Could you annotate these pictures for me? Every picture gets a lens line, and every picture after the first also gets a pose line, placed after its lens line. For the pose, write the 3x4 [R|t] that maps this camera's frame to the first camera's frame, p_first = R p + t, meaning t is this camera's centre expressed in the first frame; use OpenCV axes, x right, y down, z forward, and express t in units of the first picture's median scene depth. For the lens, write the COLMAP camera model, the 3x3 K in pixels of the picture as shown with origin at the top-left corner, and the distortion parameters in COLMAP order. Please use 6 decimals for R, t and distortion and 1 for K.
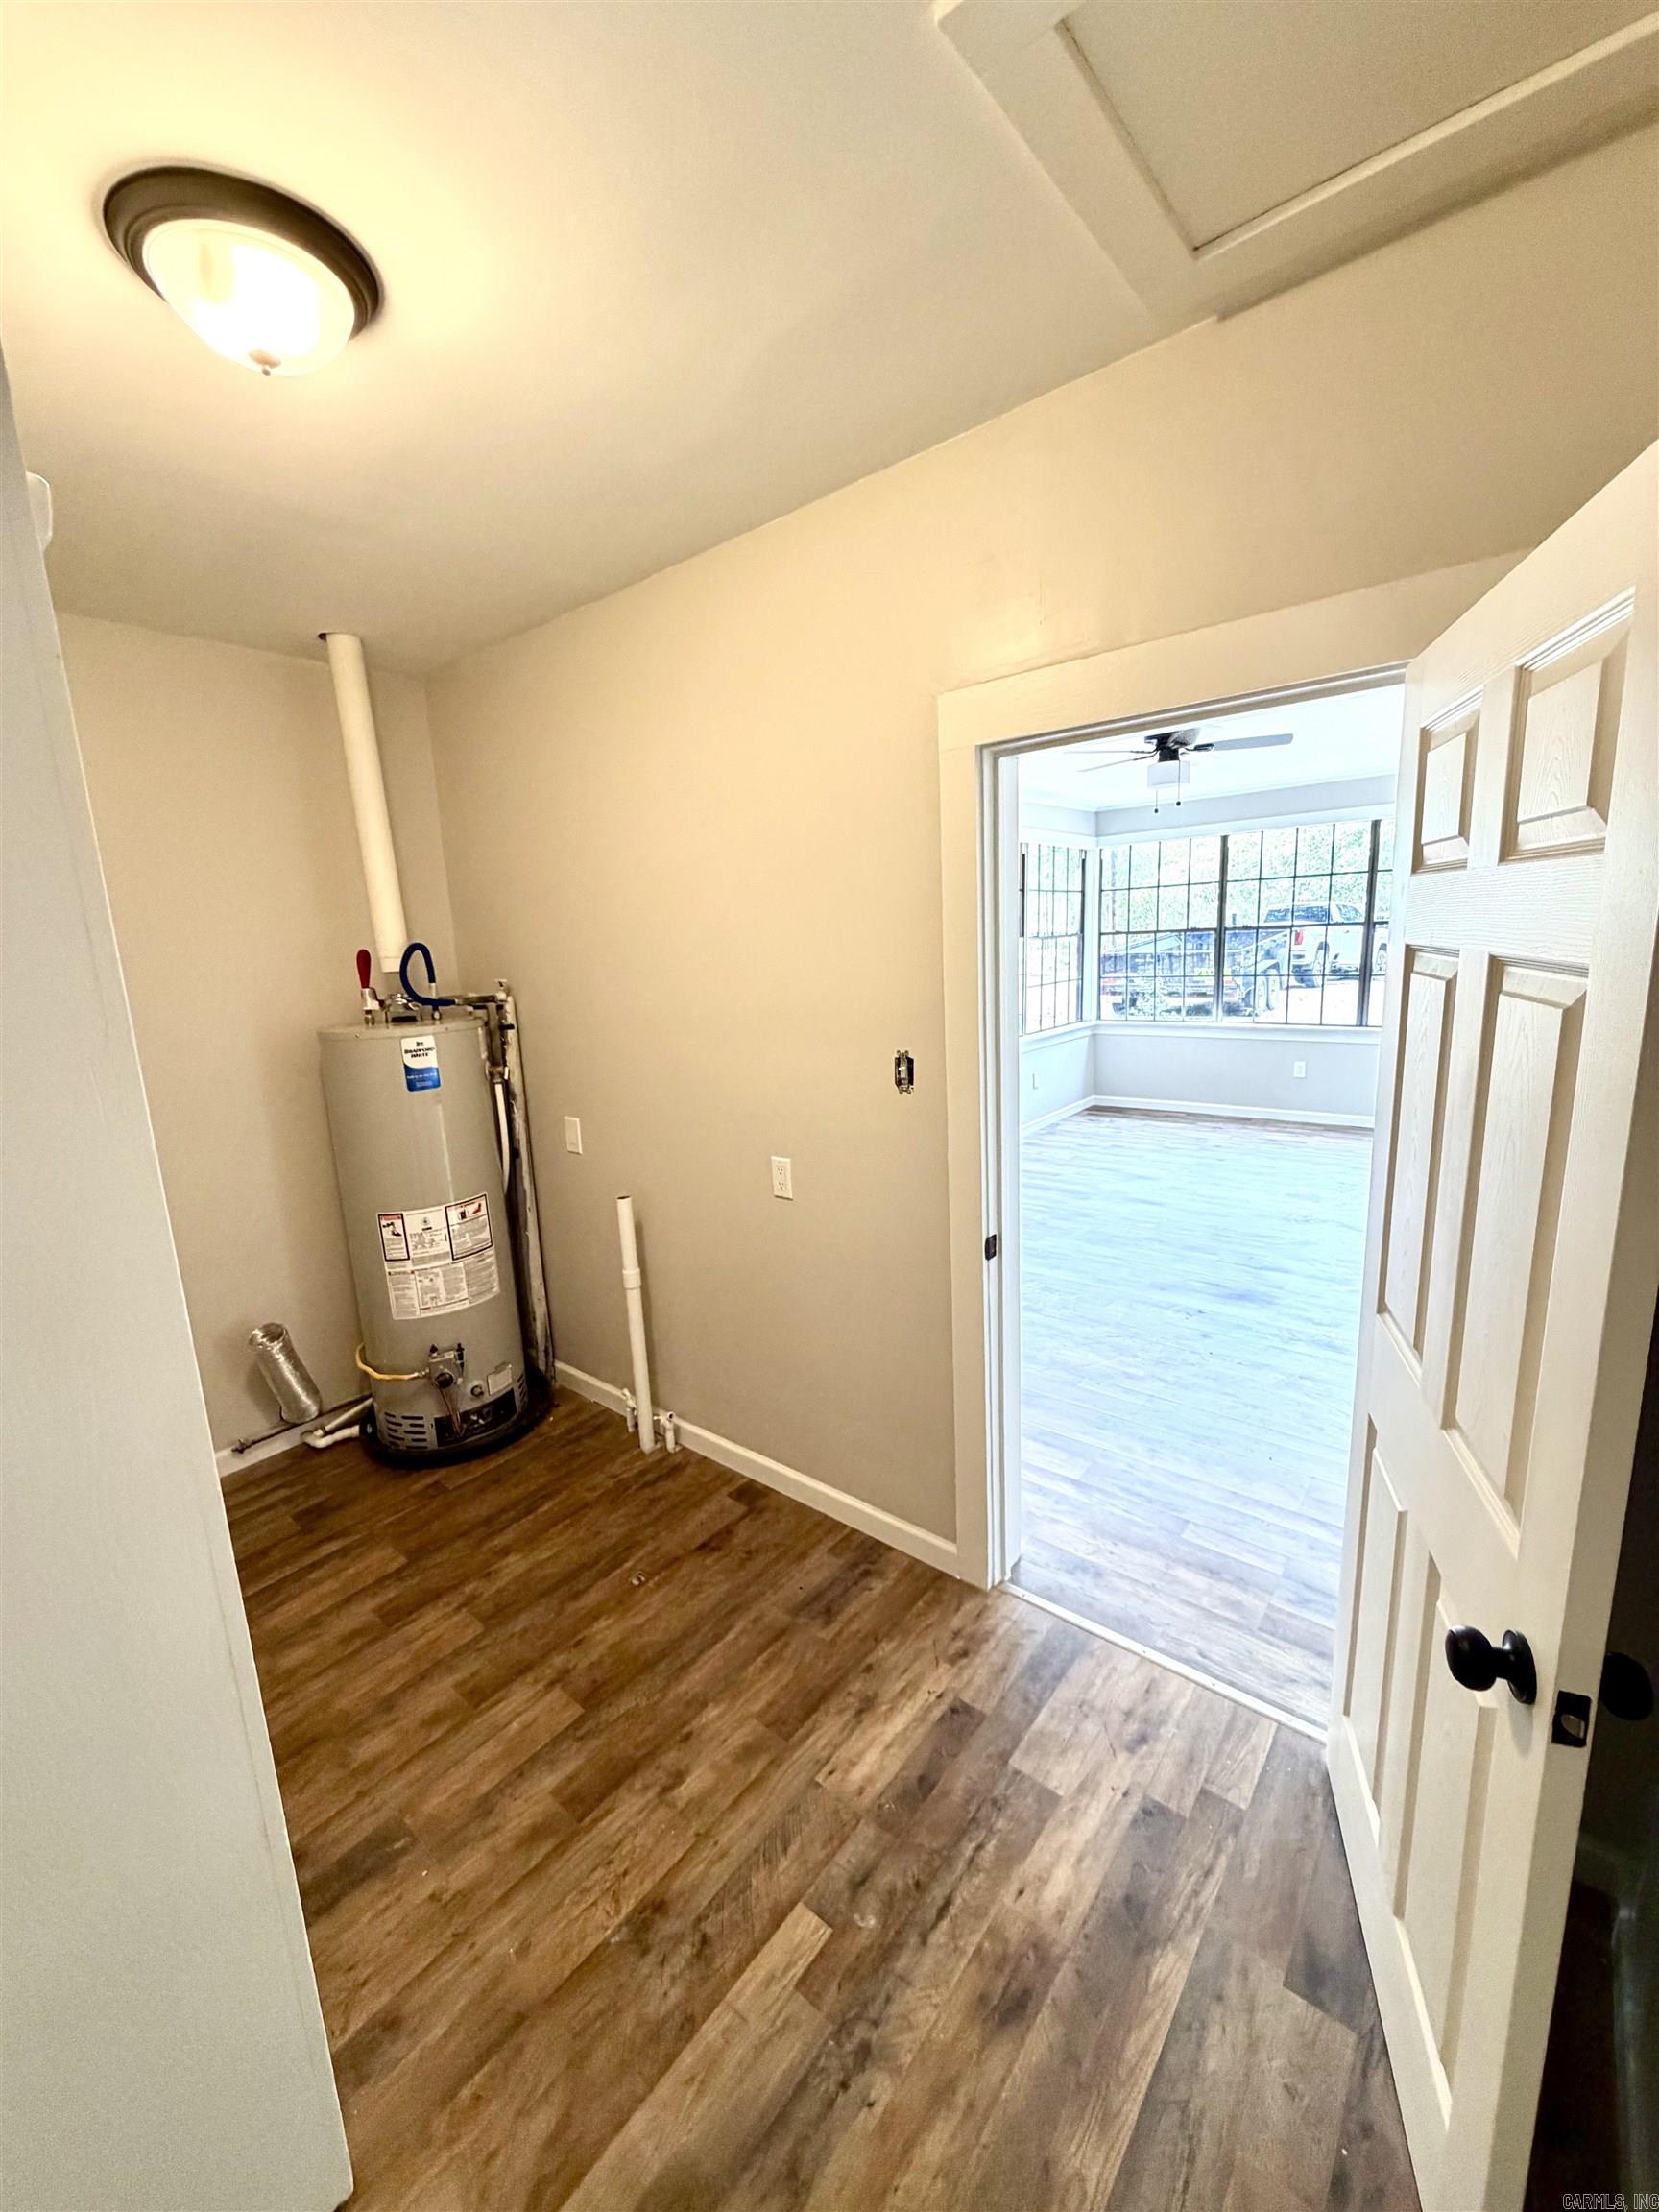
lens RADIAL K [[889.4, 0, 833.5], [0, 889.4, 1098.2], [0, 0, 1]] dist [0.001732, -0.000493]
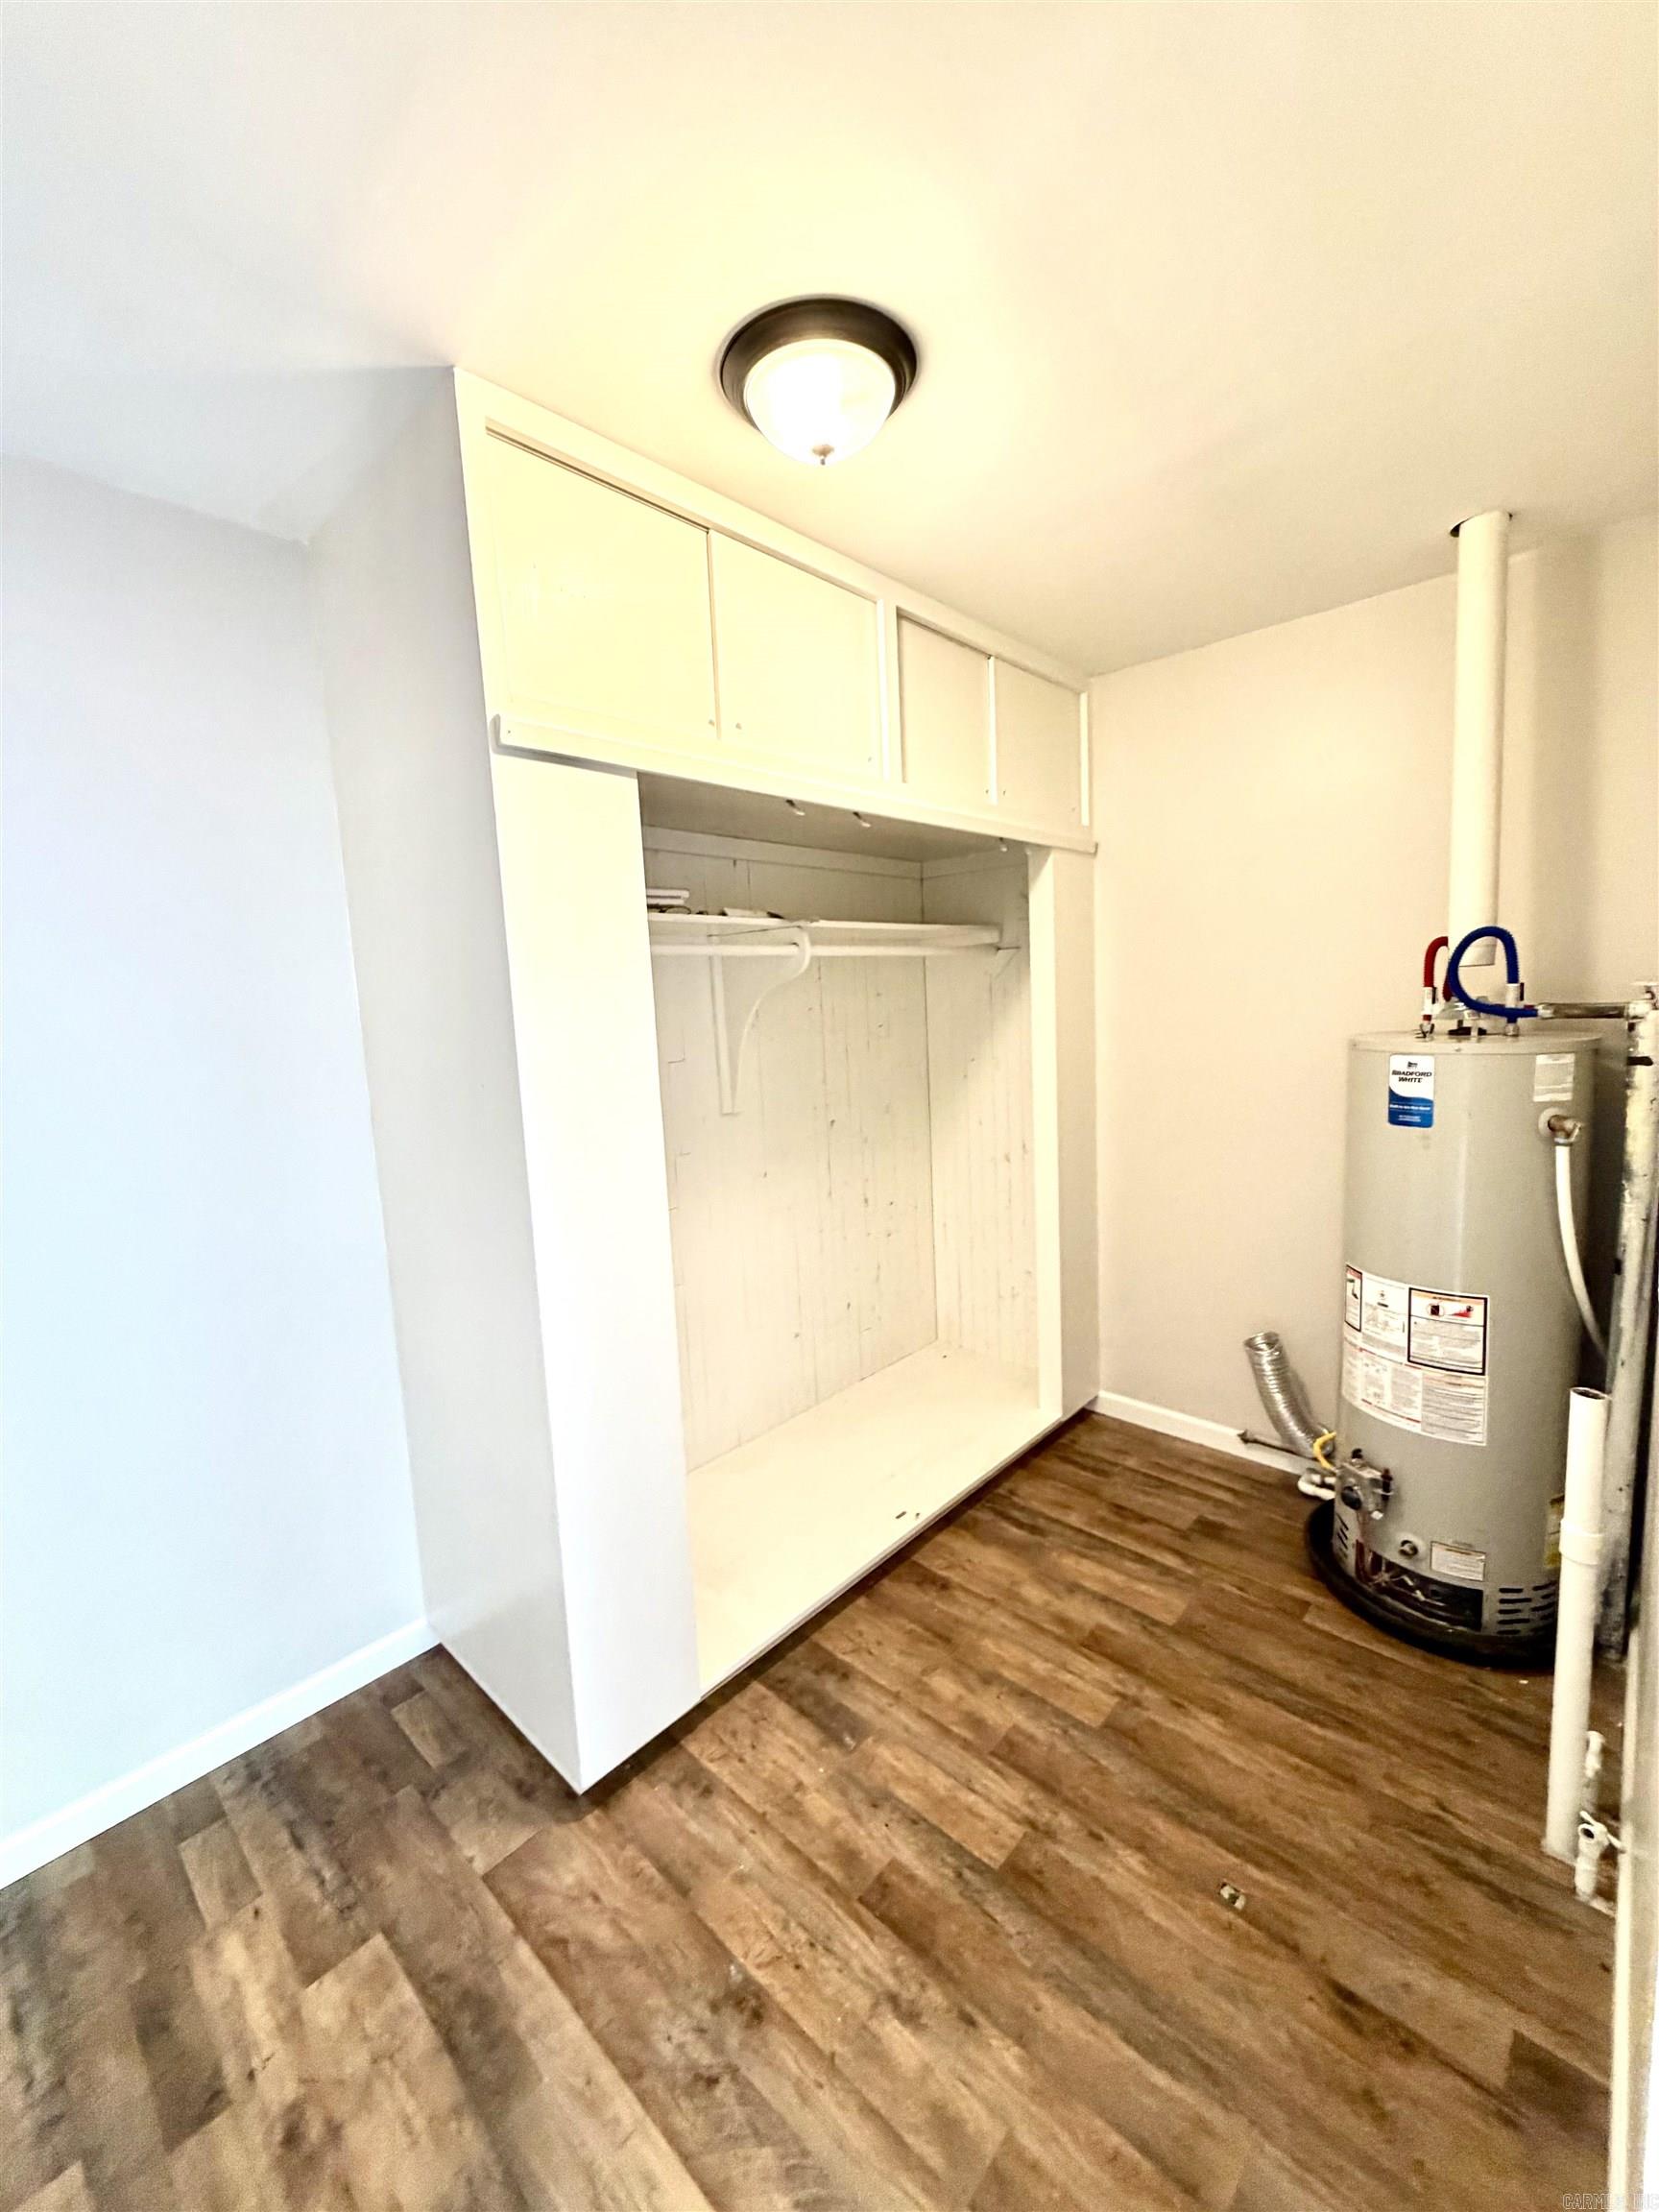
lens RADIAL K [[889.4, 0, 833.5], [0, 889.4, 1098.2], [0, 0, 1]] dist [0.001732, -0.000493]
pose [[-0.065601, 0.166732, -0.983818, 0.338948], [-0.135700, 0.975291, 0.174335, -0.109222], [0.988576, 0.144941, -0.041354, 0.620031]]
